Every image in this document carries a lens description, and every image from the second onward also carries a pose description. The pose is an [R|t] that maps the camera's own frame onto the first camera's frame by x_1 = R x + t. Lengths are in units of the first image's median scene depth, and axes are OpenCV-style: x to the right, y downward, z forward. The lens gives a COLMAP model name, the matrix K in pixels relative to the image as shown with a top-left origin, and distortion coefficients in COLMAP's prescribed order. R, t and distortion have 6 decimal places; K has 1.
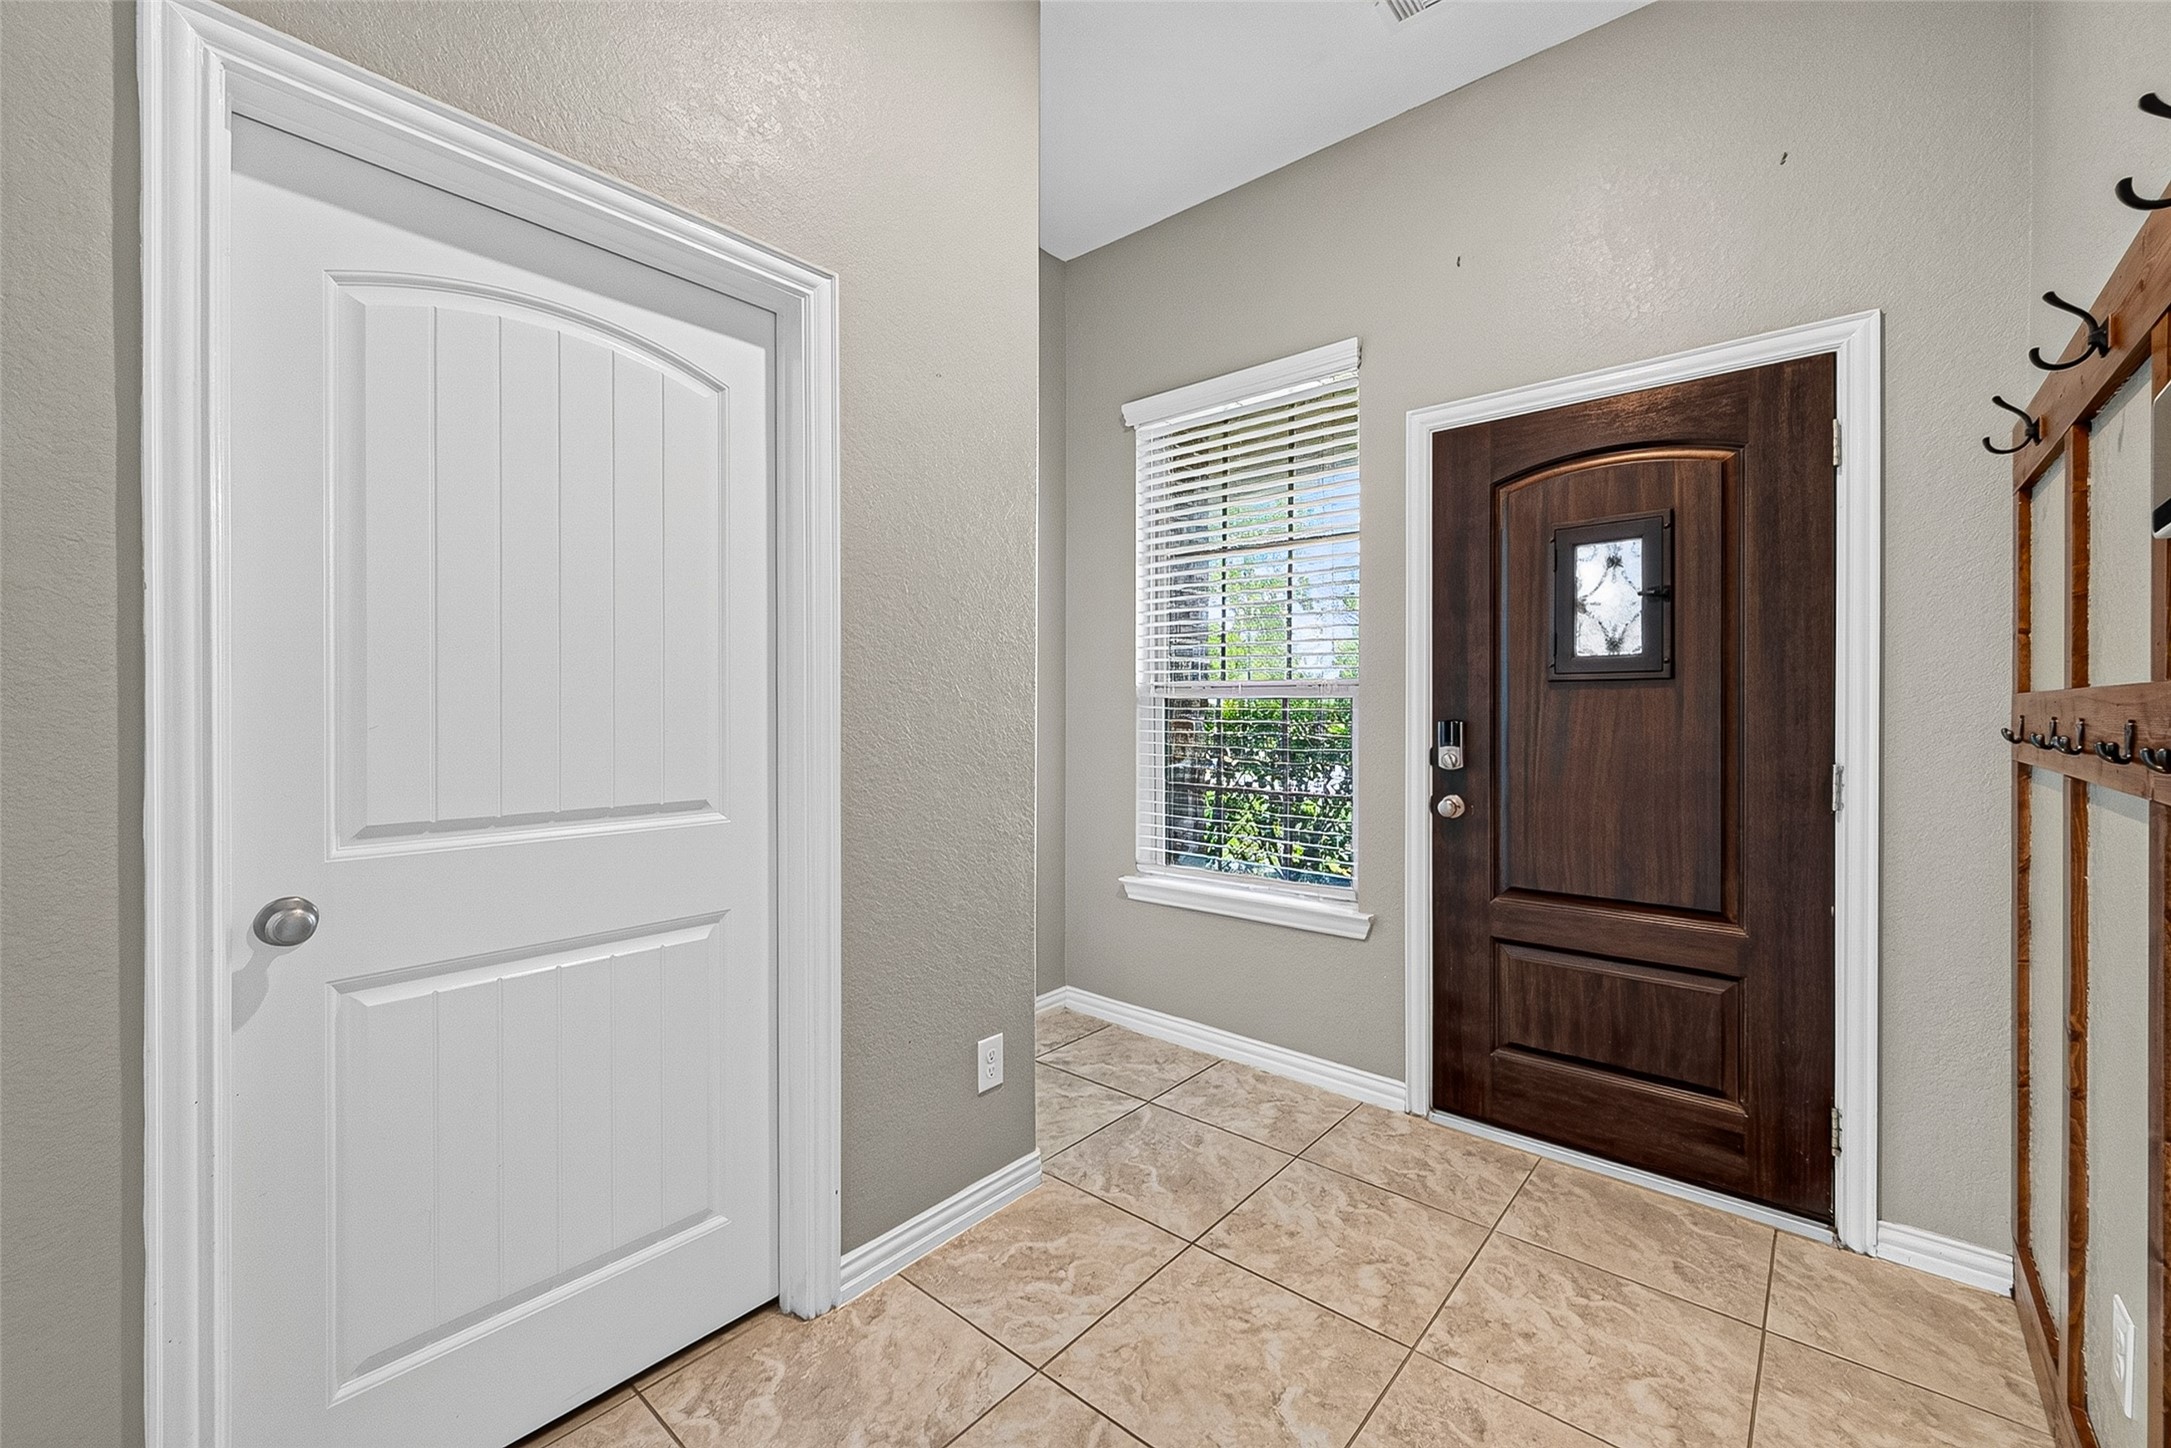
lens RADIAL K [[875.8, 0, 1093.0], [0, 875.8, 719.0], [0, 0, 1]] dist [0.000275, -0.000099]
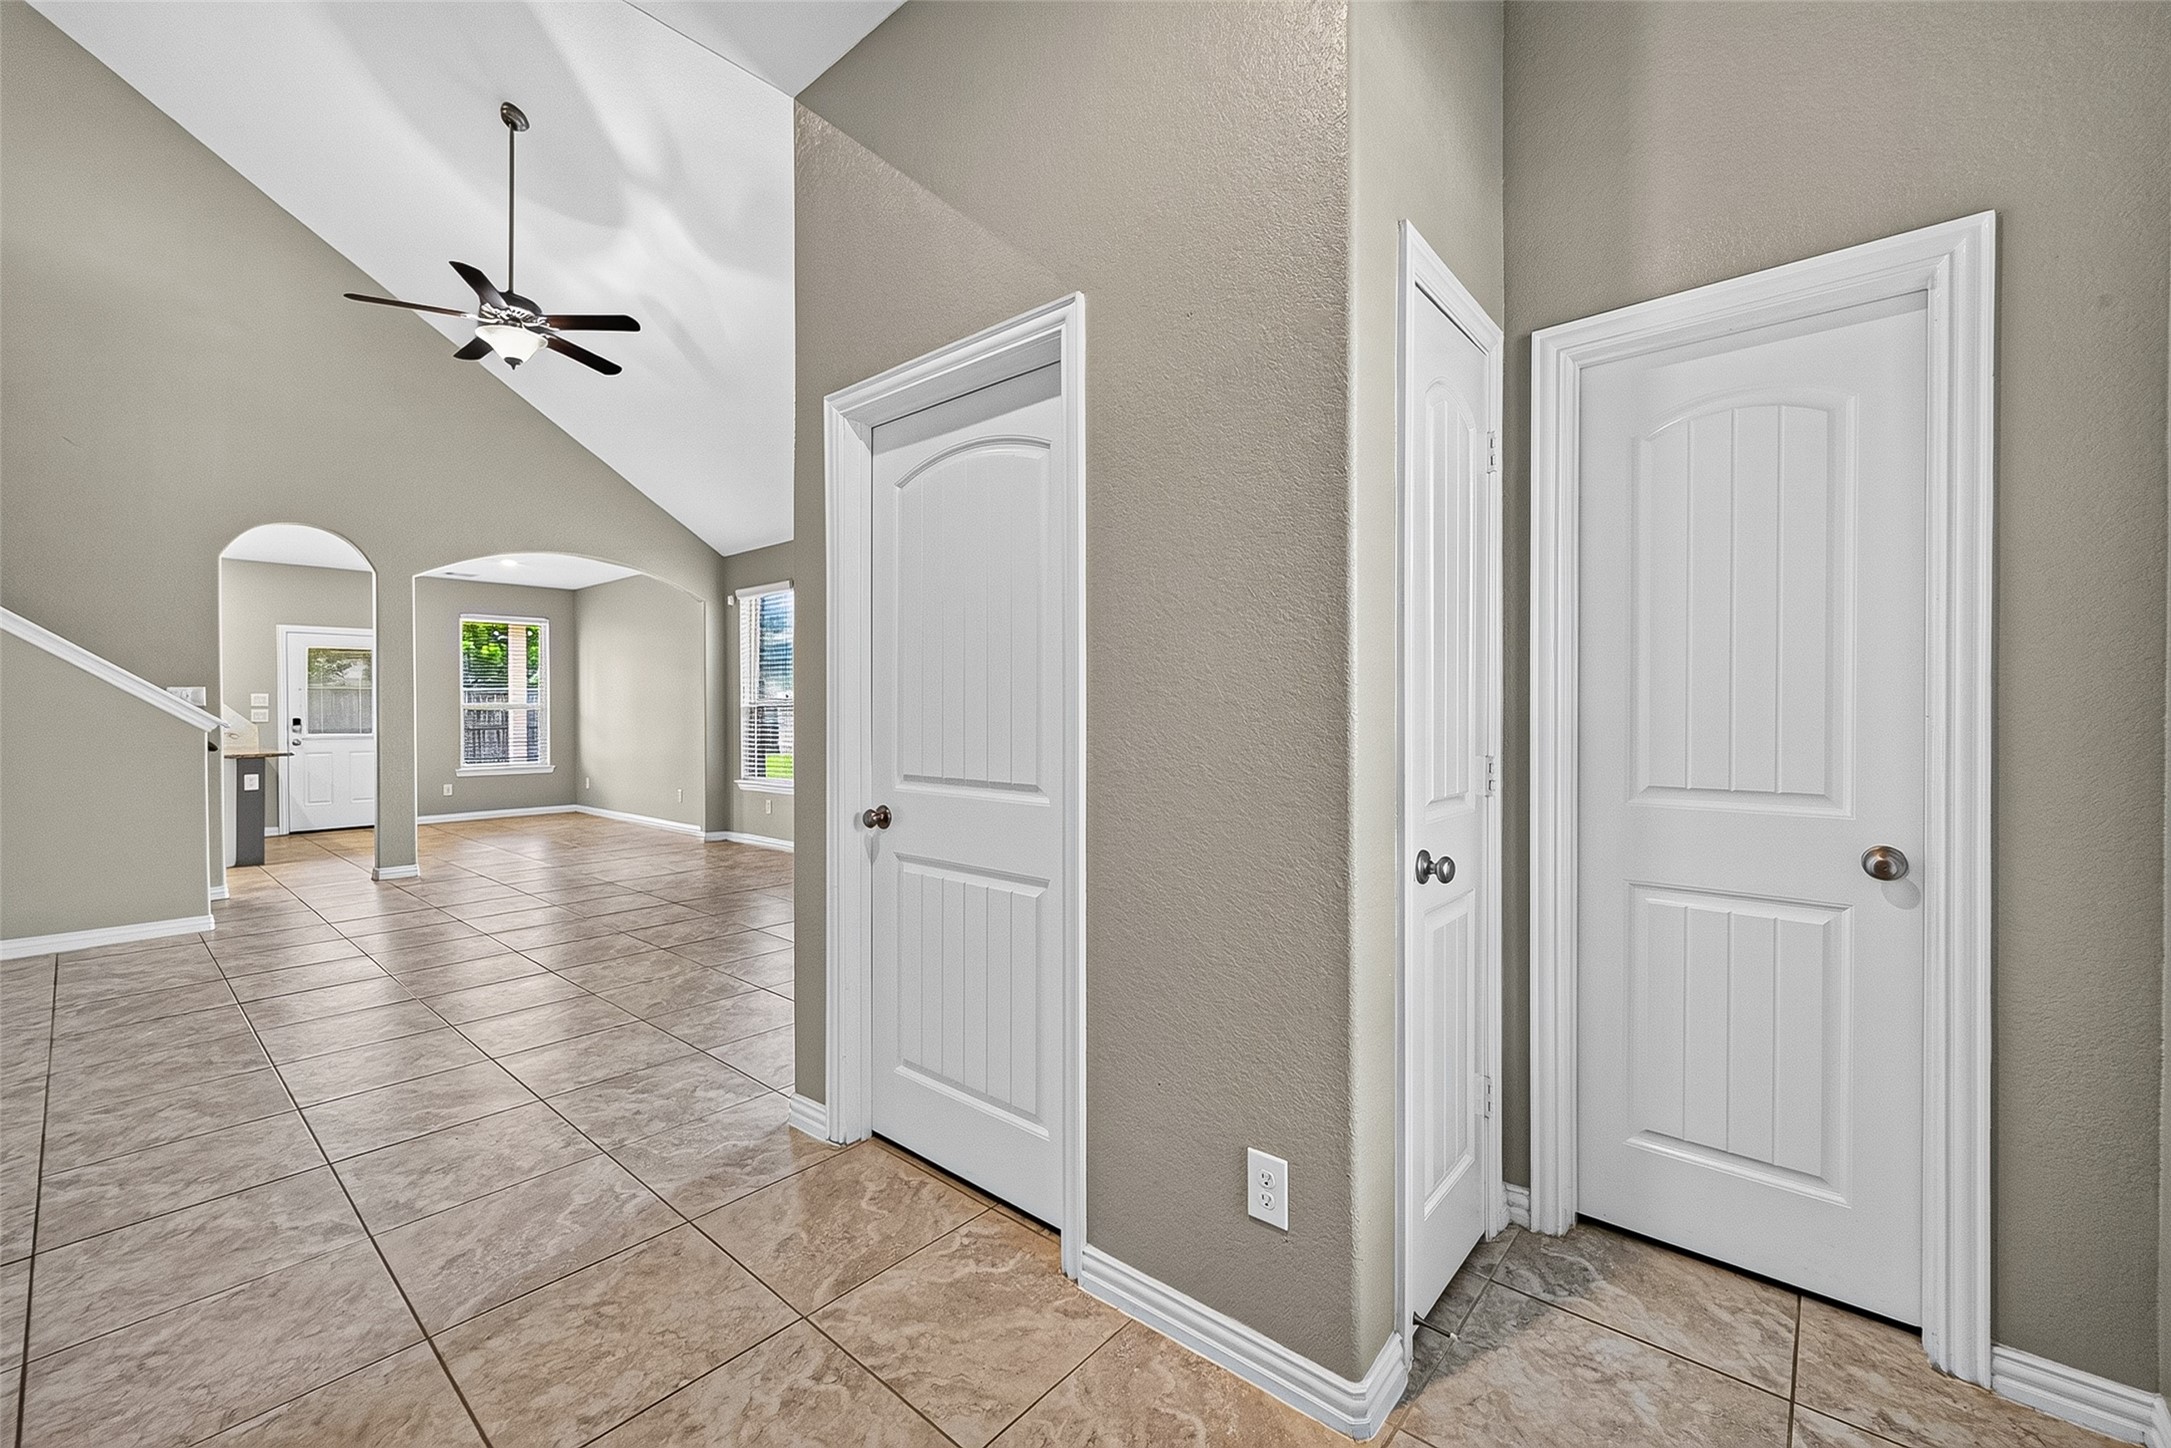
lens RADIAL K [[875.8, 0, 1093.0], [0, 875.8, 719.0], [0, 0, 1]] dist [0.000275, -0.000099]
pose [[-0.004471, 0.019441, -0.999801, 0.817417], [-0.004141, 0.999802, 0.019460, -0.025603], [0.999981, 0.004228, -0.004390, 1.128991]]
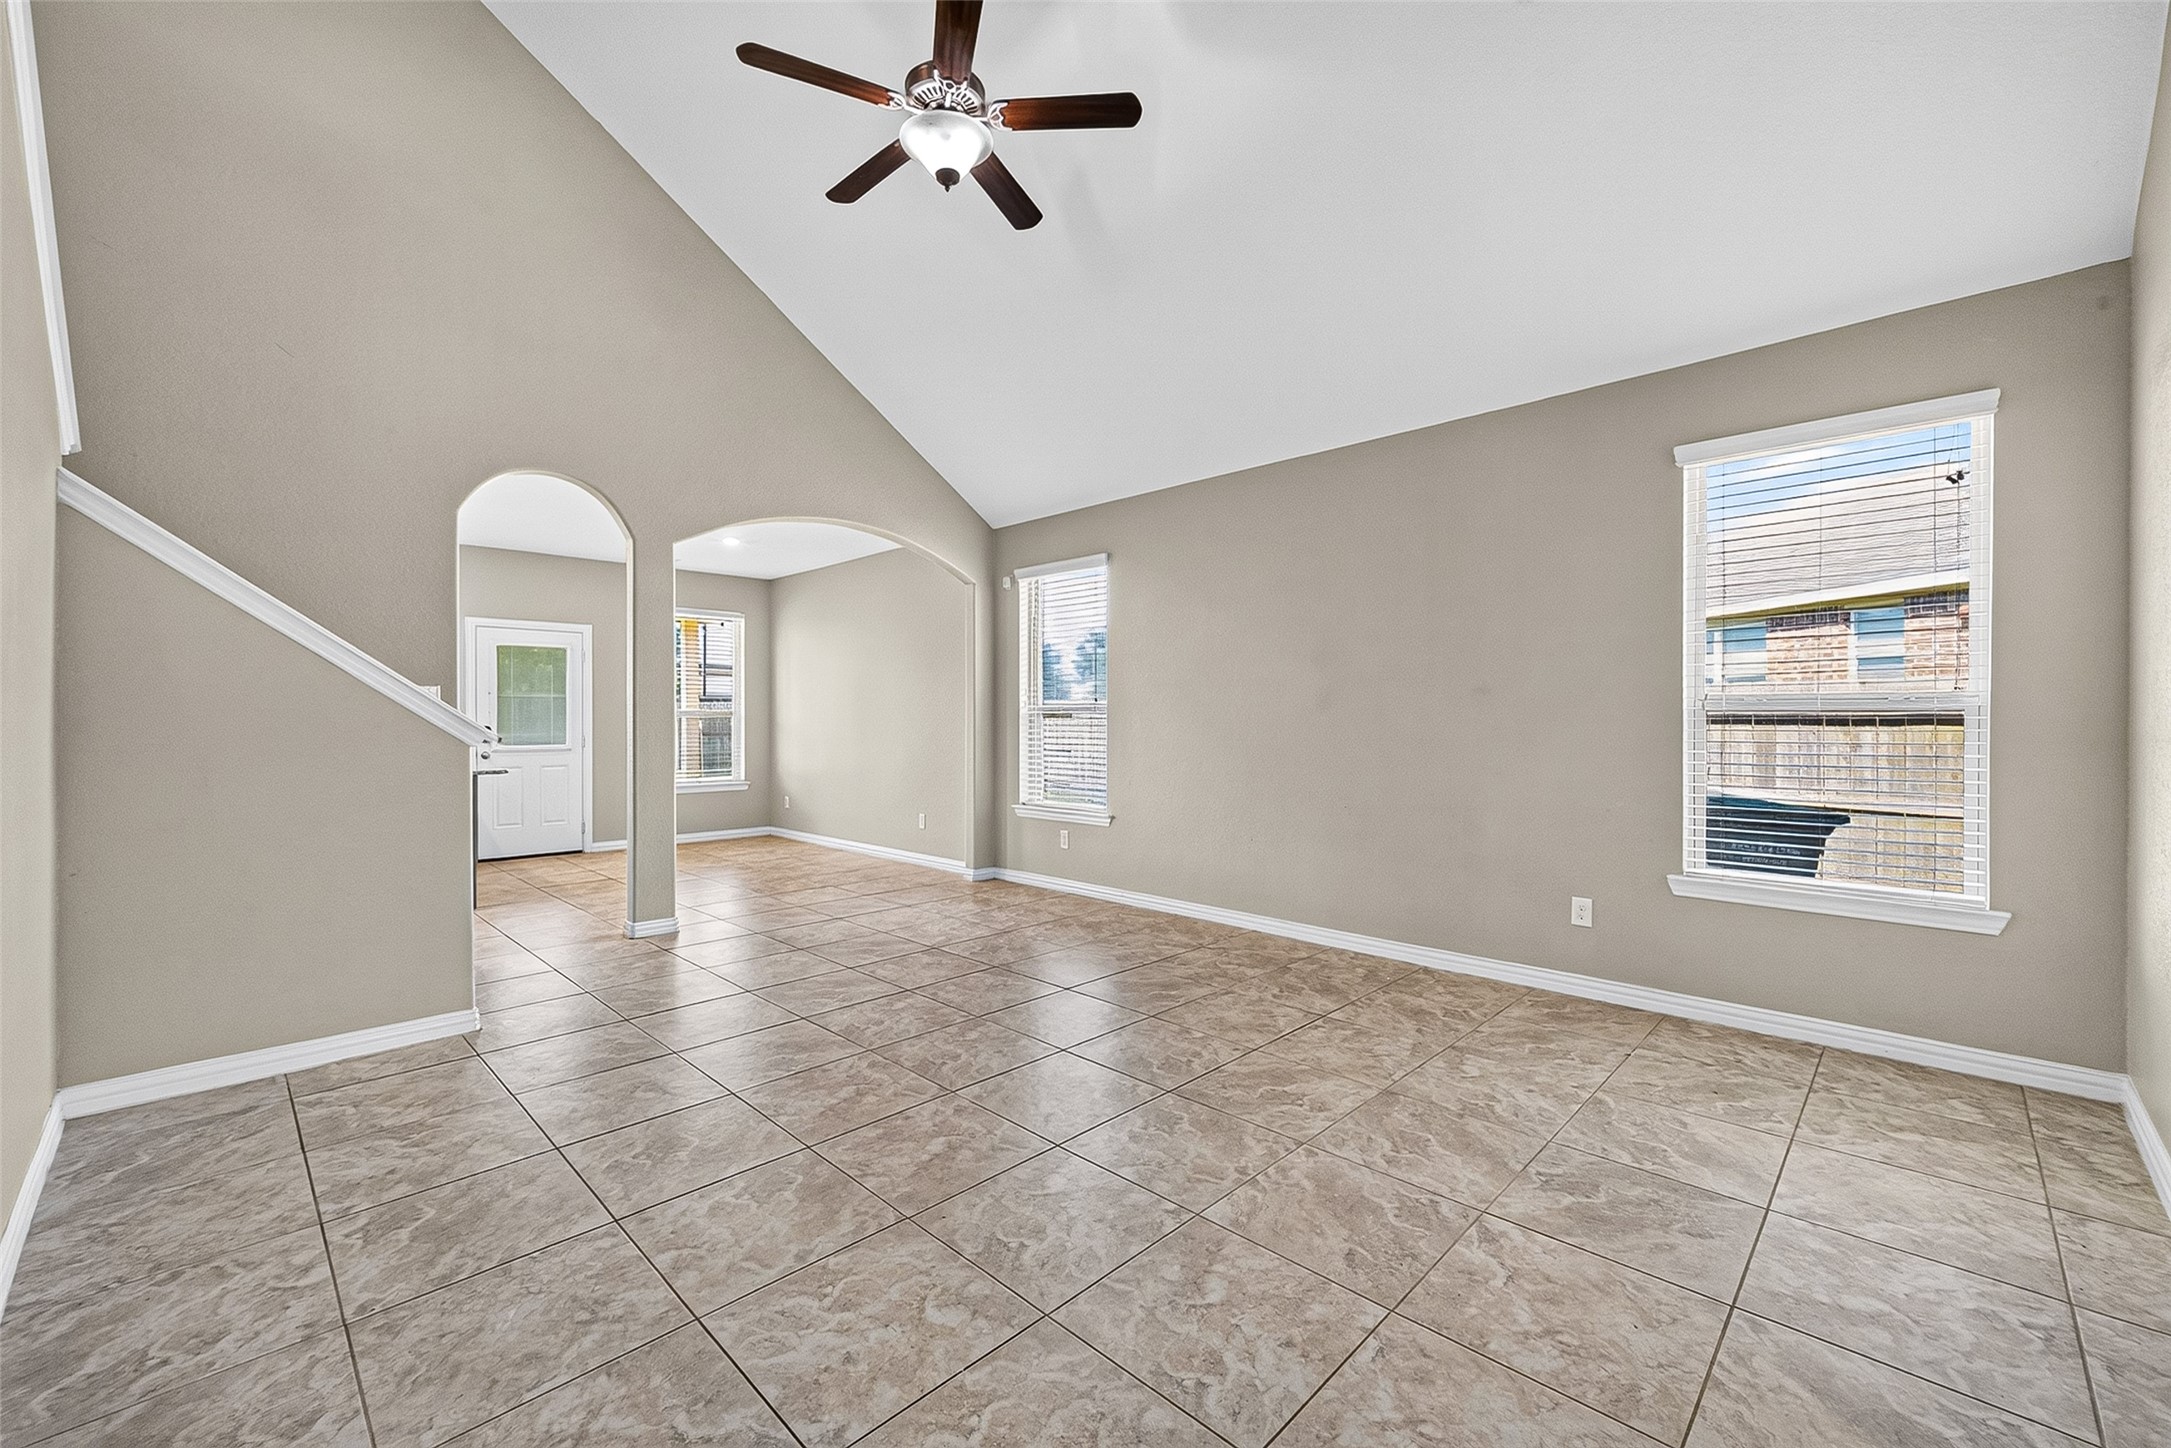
lens RADIAL K [[874.1, 0, 1090.6], [0, 874.1, 732.2], [0, 0, 1]] dist [-0.000210, 0.000051]
pose [[-0.070081, 0.024510, -0.997240, 0.457548], [-0.005508, 0.999673, 0.024957, -0.020059], [0.997526, 0.007242, -0.069923, 0.616919]]
